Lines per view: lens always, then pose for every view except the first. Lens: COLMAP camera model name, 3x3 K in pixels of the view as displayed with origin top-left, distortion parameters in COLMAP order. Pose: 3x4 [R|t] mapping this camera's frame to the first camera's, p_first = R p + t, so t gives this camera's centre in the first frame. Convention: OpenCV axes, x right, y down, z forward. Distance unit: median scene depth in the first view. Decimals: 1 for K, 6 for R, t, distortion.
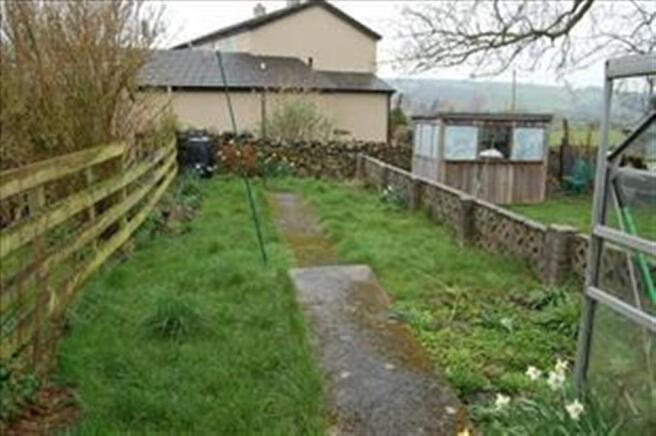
lens RADIAL K [[533.0, 0, 328.3], [0, 533.0, 204.2], [0, 0, 1]] dist [-0.063581, 0.003455]
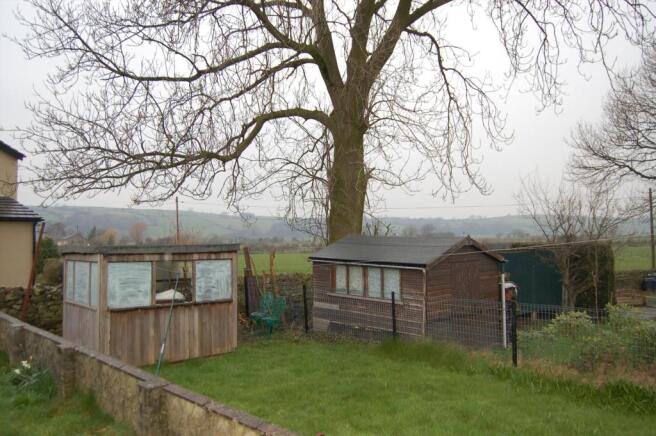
lens RADIAL K [[533.0, 0, 328.3], [0, 533.0, 204.2], [0, 0, 1]] dist [-0.063581, 0.003455]
pose [[0.815835, 0.013514, 0.578126, 0.033873], [0.123671, 0.972521, -0.197254, -0.034182], [-0.564905, 0.232424, 0.791745, 0.168308]]
